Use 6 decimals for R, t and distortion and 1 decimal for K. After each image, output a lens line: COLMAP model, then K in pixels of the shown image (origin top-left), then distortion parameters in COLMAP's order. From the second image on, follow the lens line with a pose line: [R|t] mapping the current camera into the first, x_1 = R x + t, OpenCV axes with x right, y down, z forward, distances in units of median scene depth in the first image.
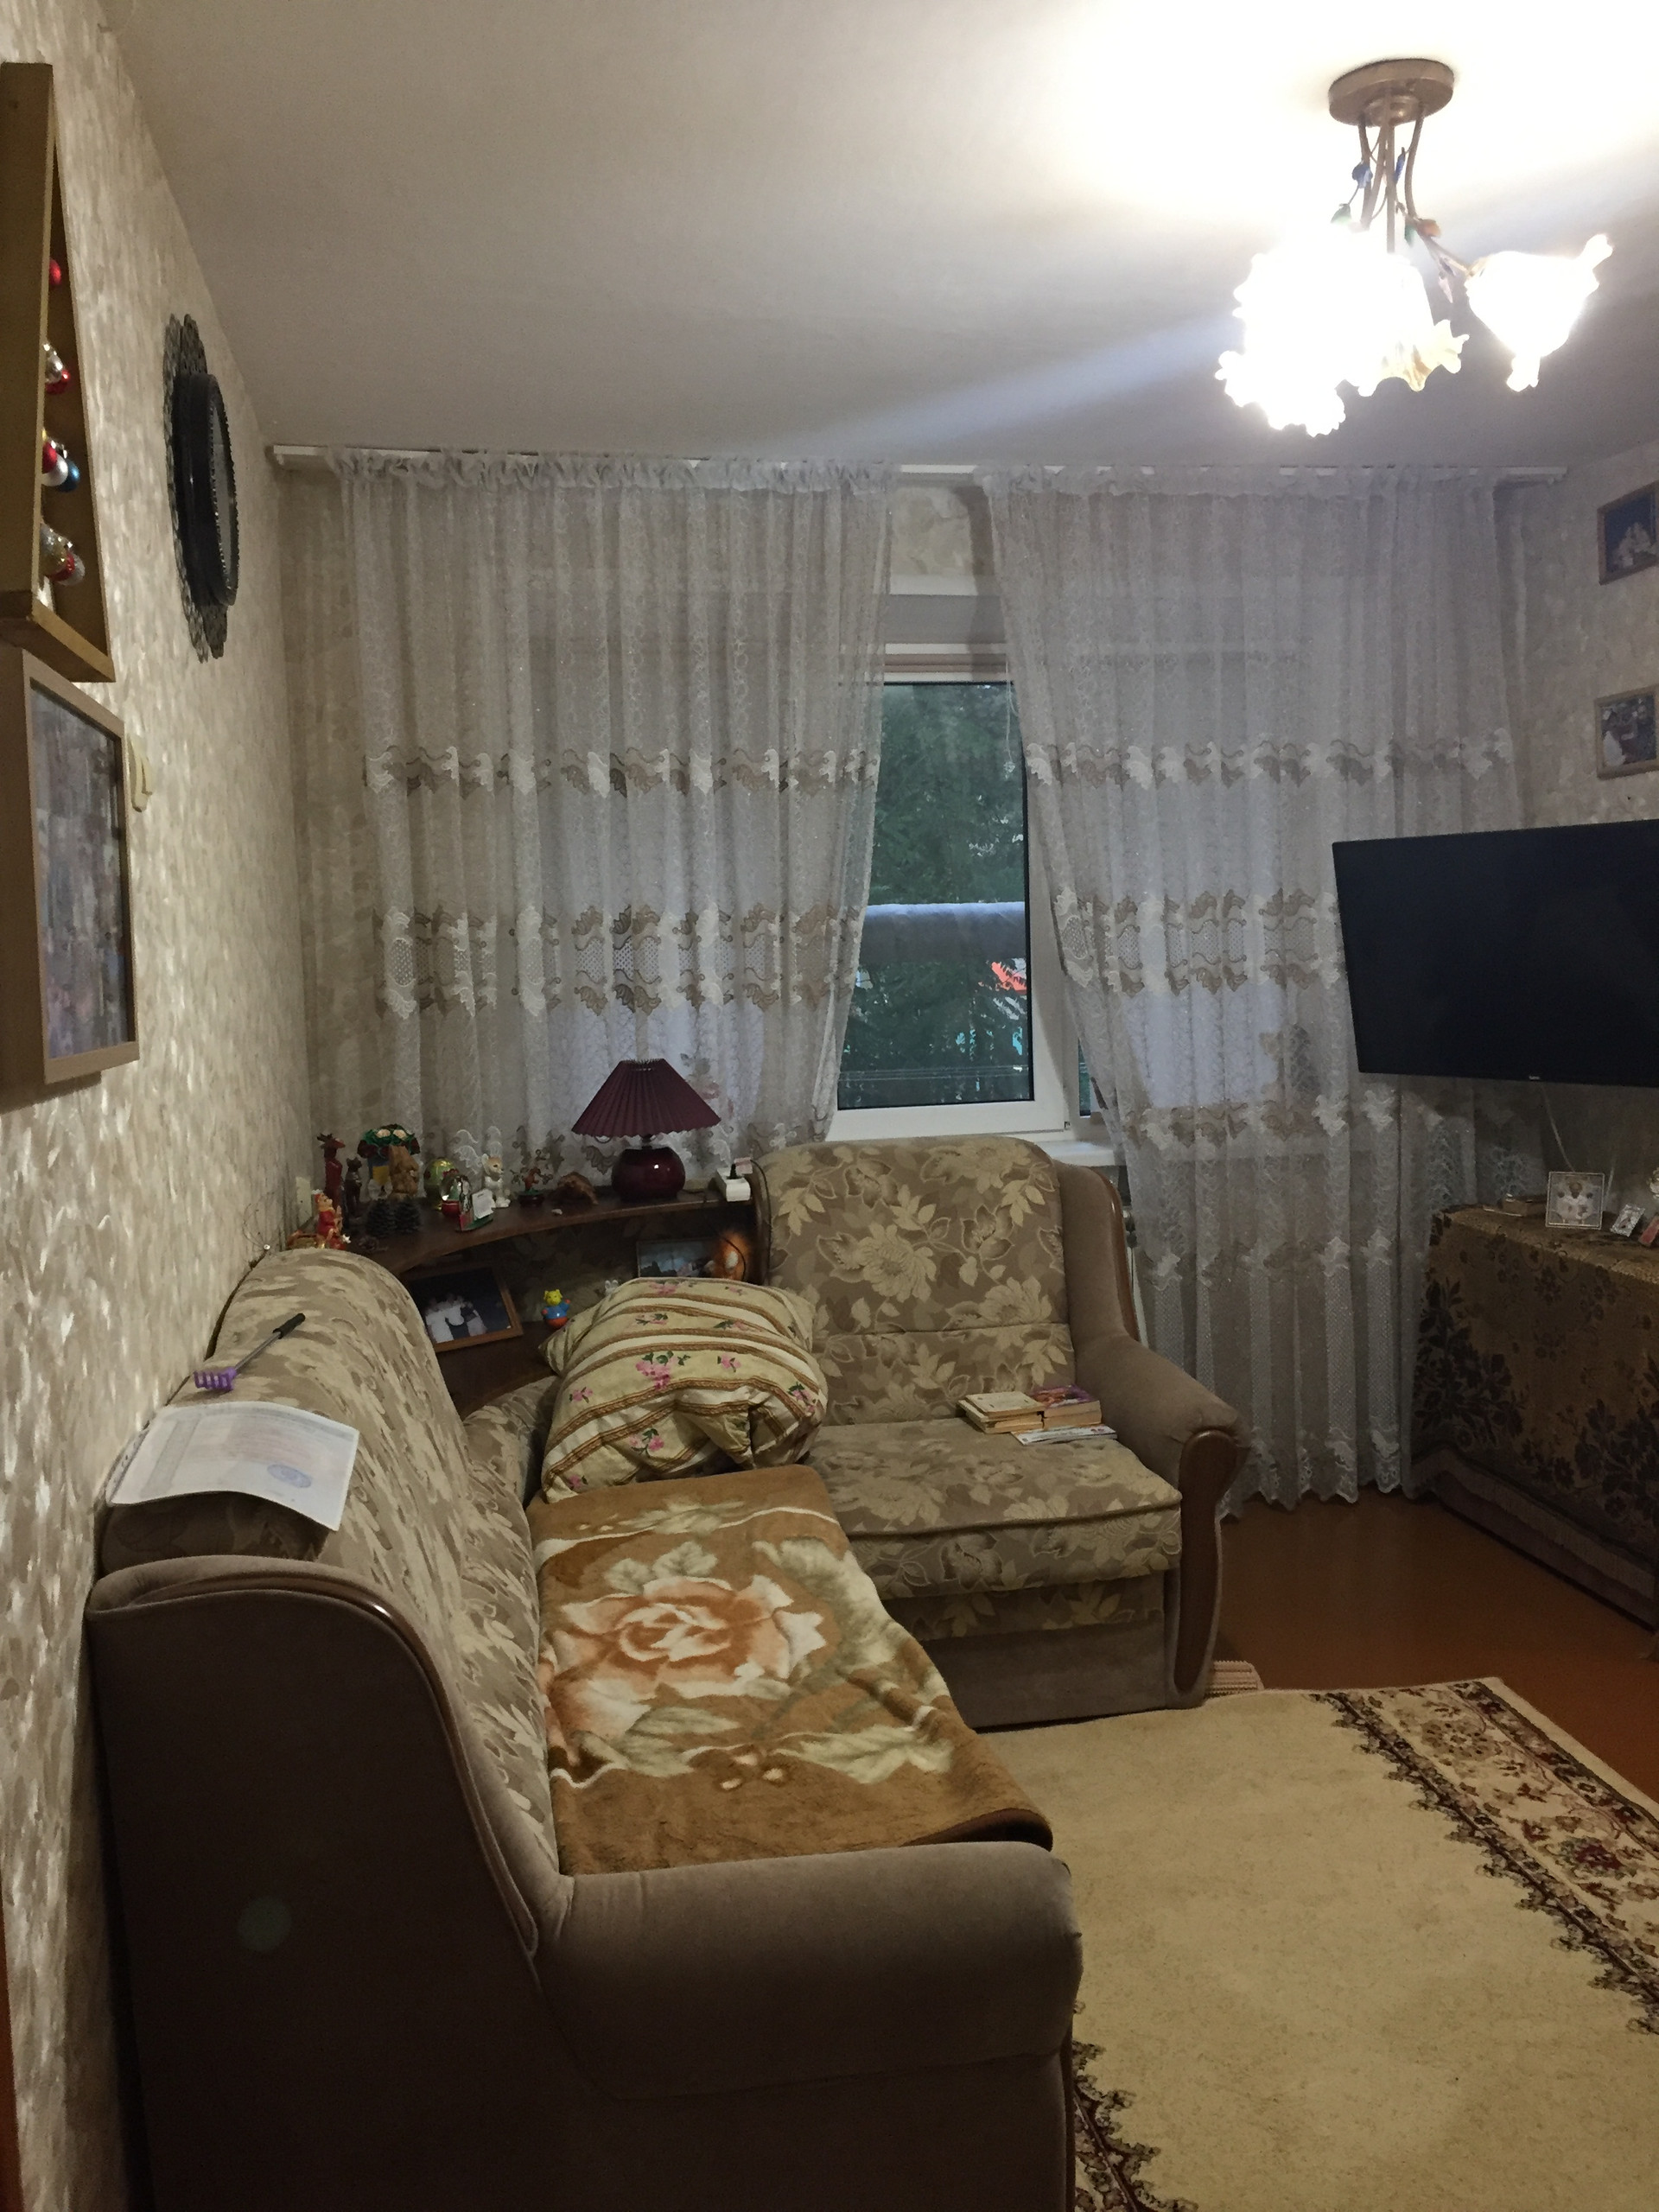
lens RADIAL K [[1955.2, 0, 841.1], [0, 1955.2, 1112.1], [0, 0, 1]] dist [0.073498, -0.069848]
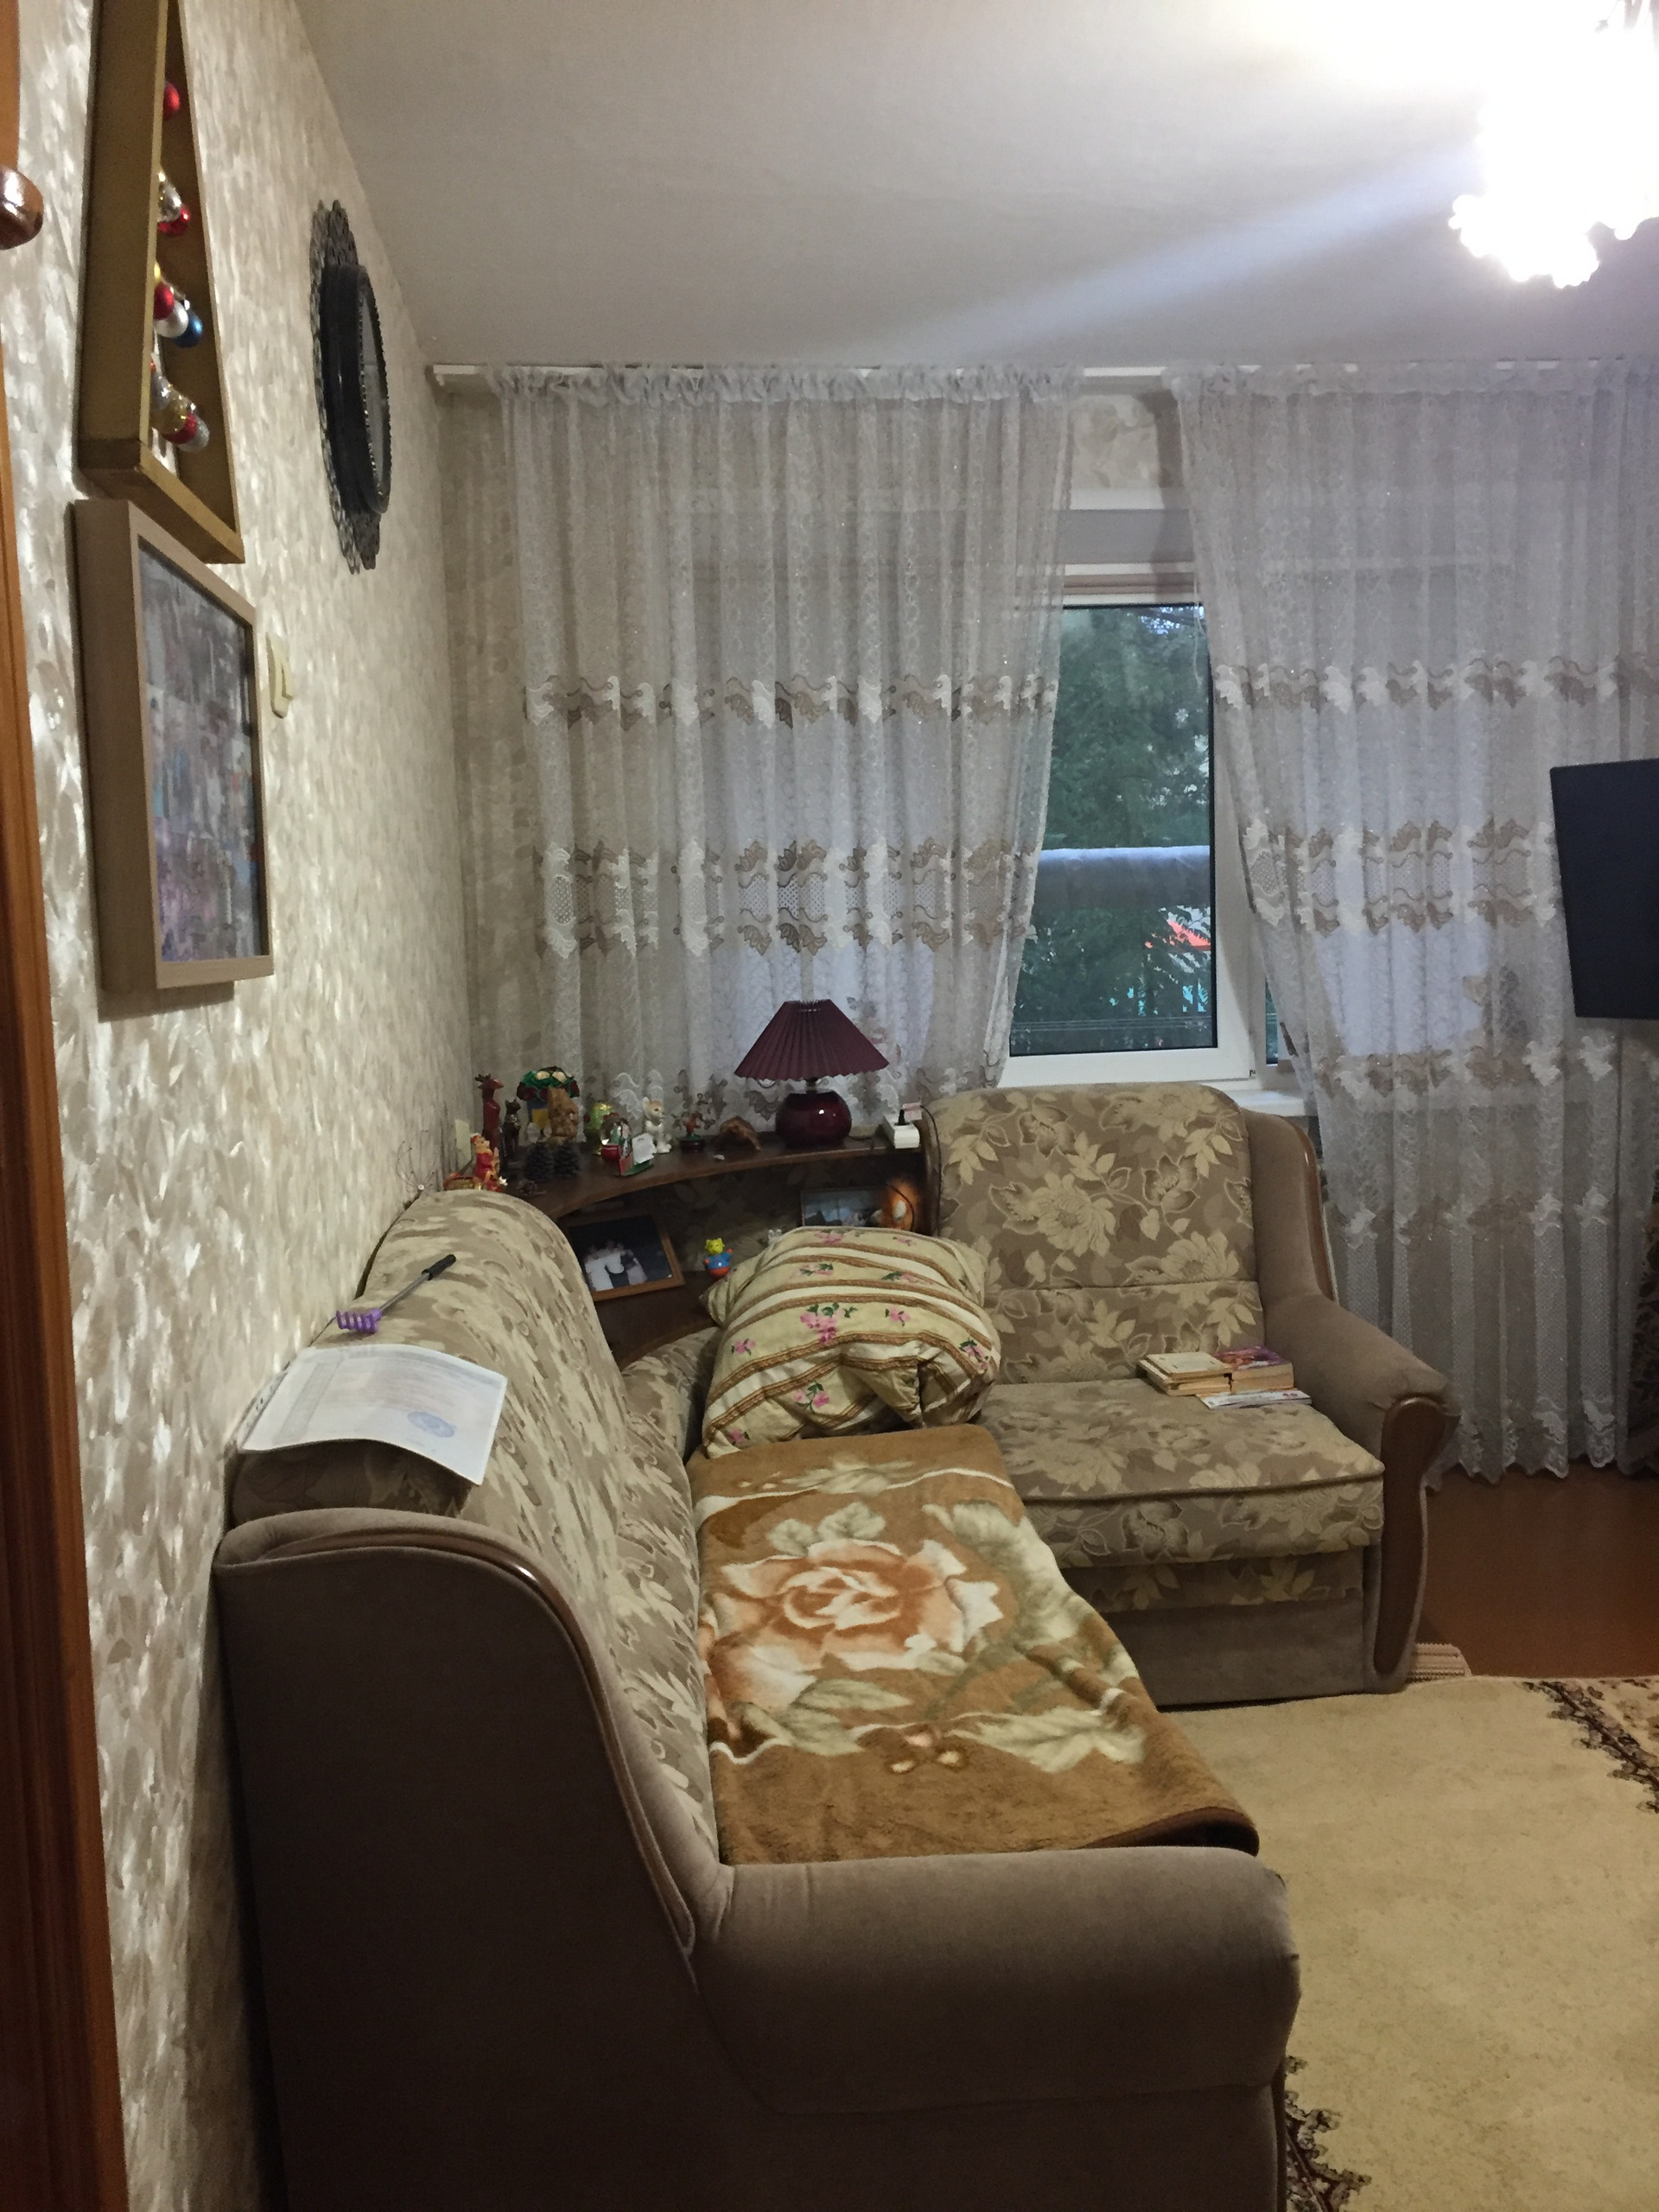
lens RADIAL K [[1955.2, 0, 829.0], [0, 1955.2, 1111.7], [0, 0, 1]] dist [0.073498, -0.069848]
pose [[0.996006, 0.005629, -0.089111, -0.005771], [-0.003824, 0.999784, 0.020416, 0.008857], [0.089207, -0.019994, 0.995812, 0.048610]]
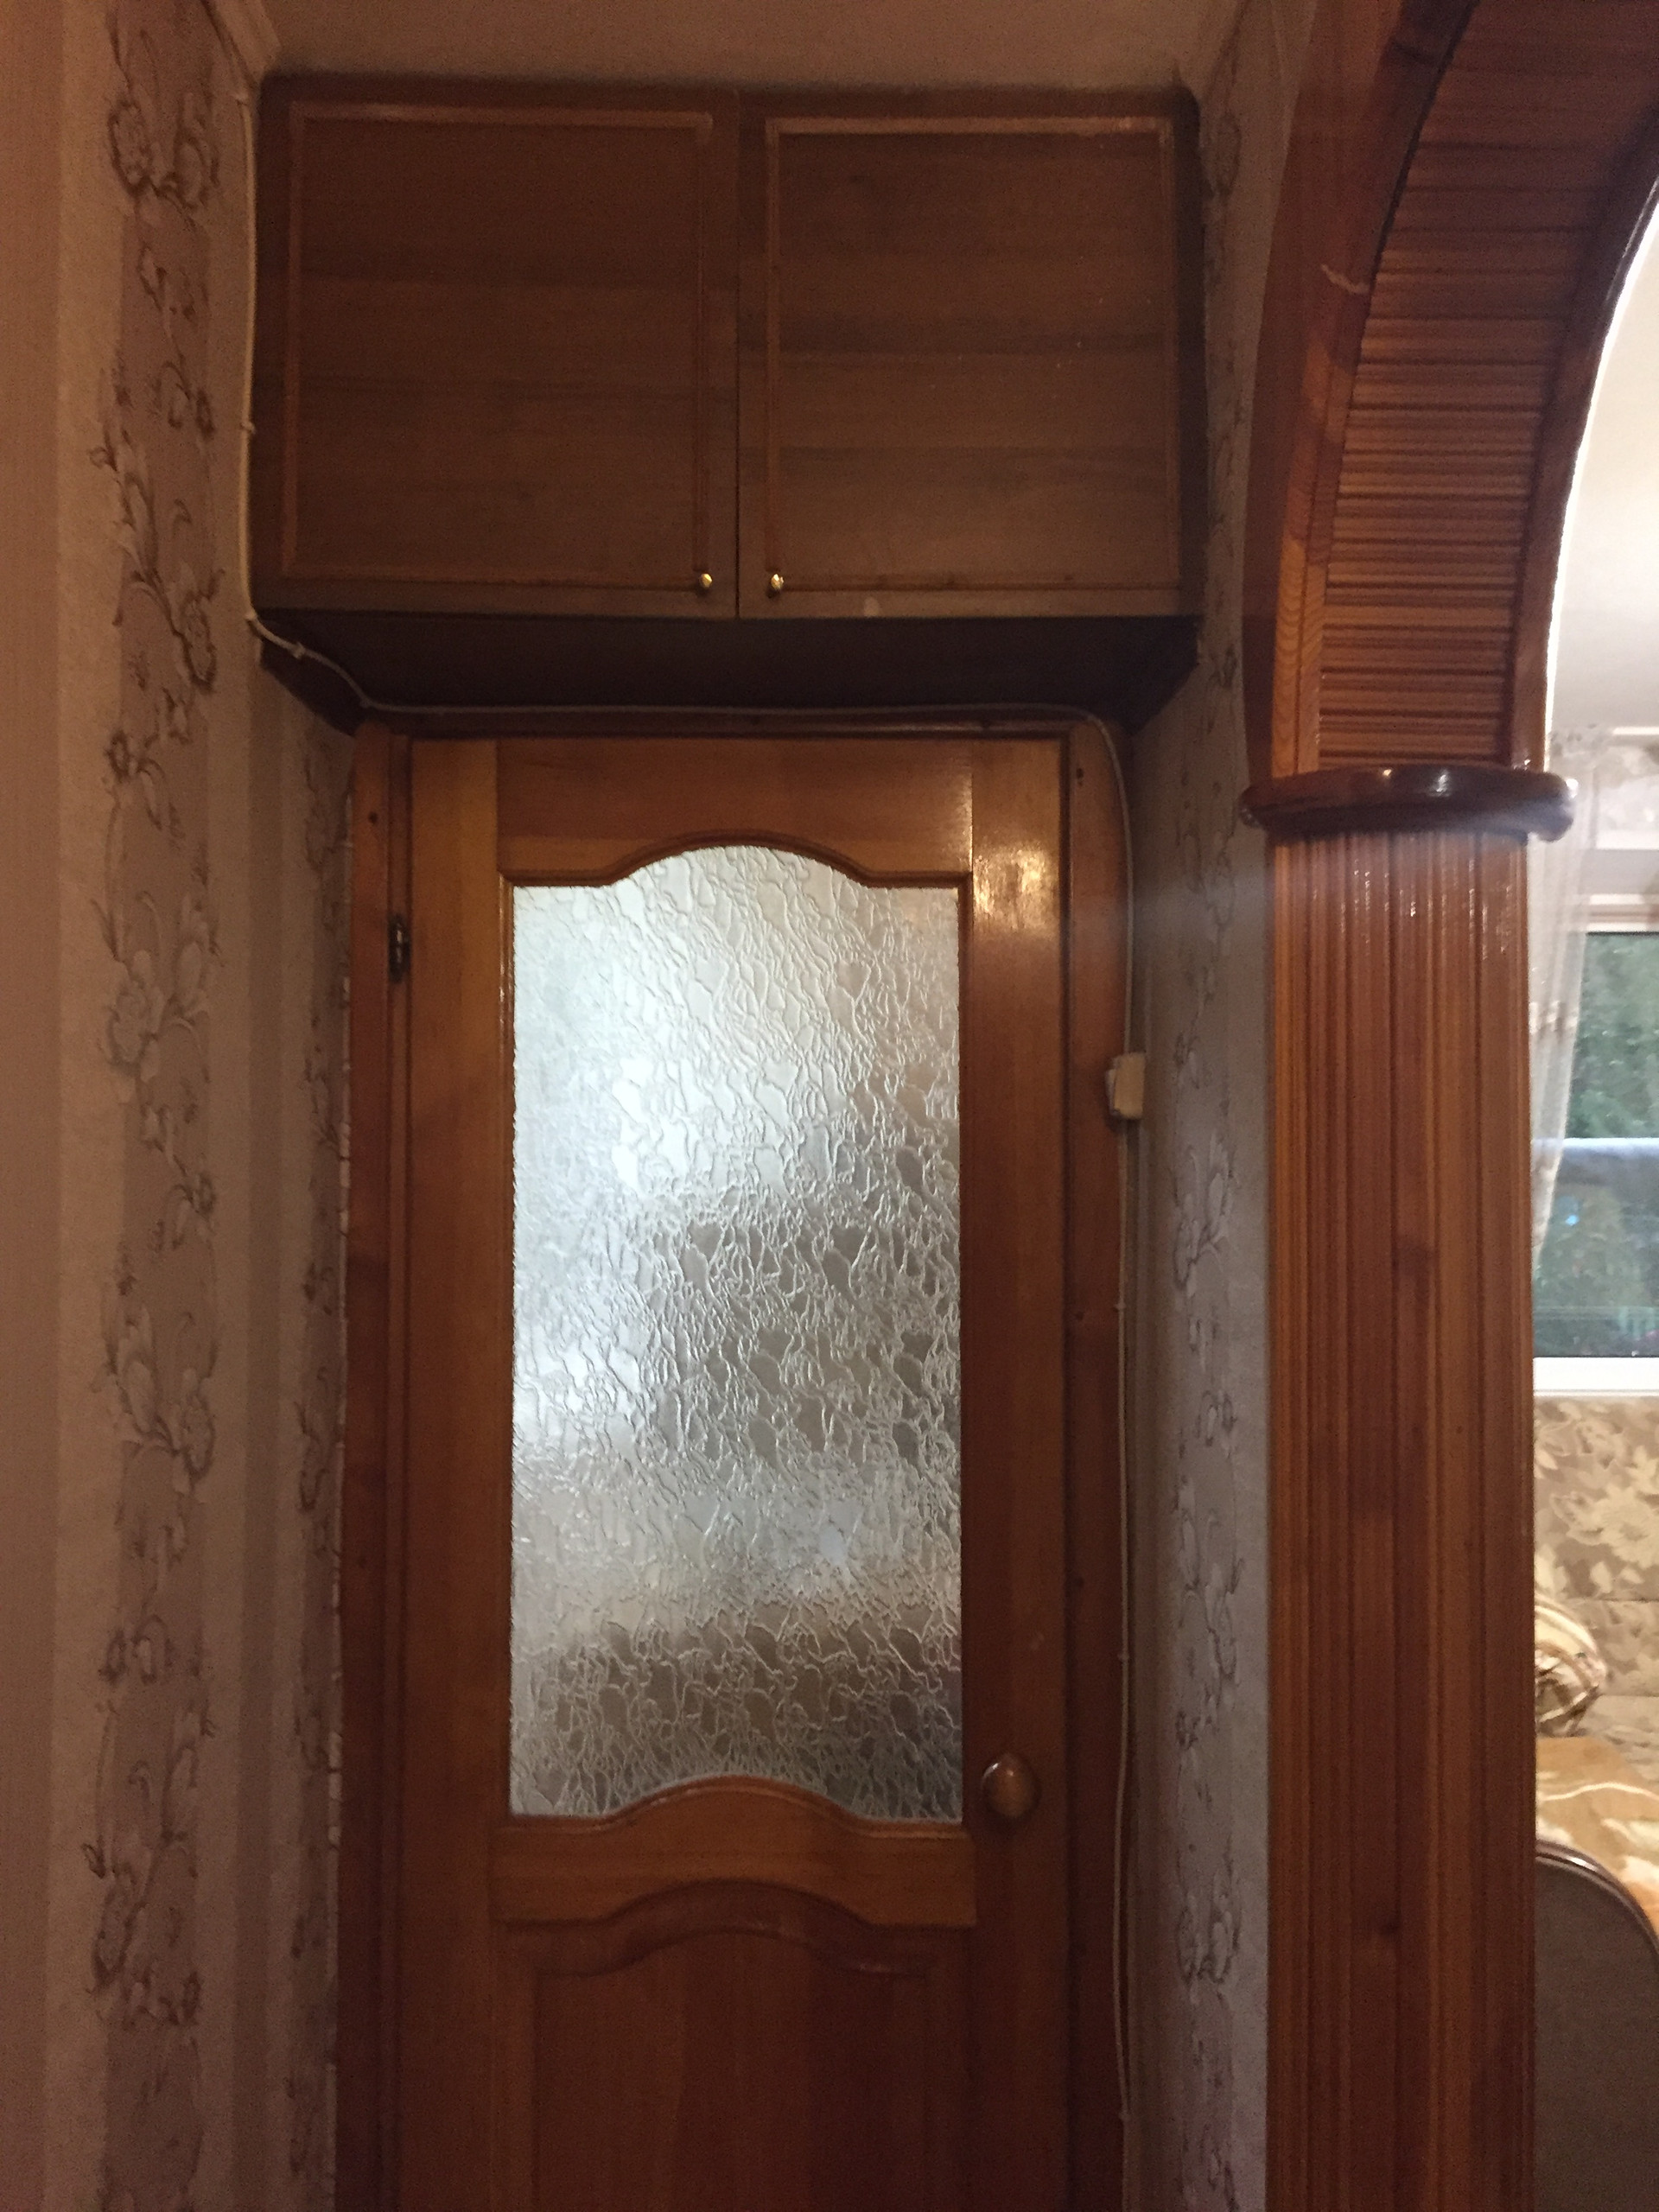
lens RADIAL K [[1955.2, 0, 829.7], [0, 1955.2, 1111.4], [0, 0, 1]] dist [0.073498, -0.069848]
pose [[0.981367, 0.018466, -0.191252, -0.193530], [-0.039167, 0.993697, -0.105032, -0.009710], [0.188107, 0.110566, 0.975905, -0.060042]]
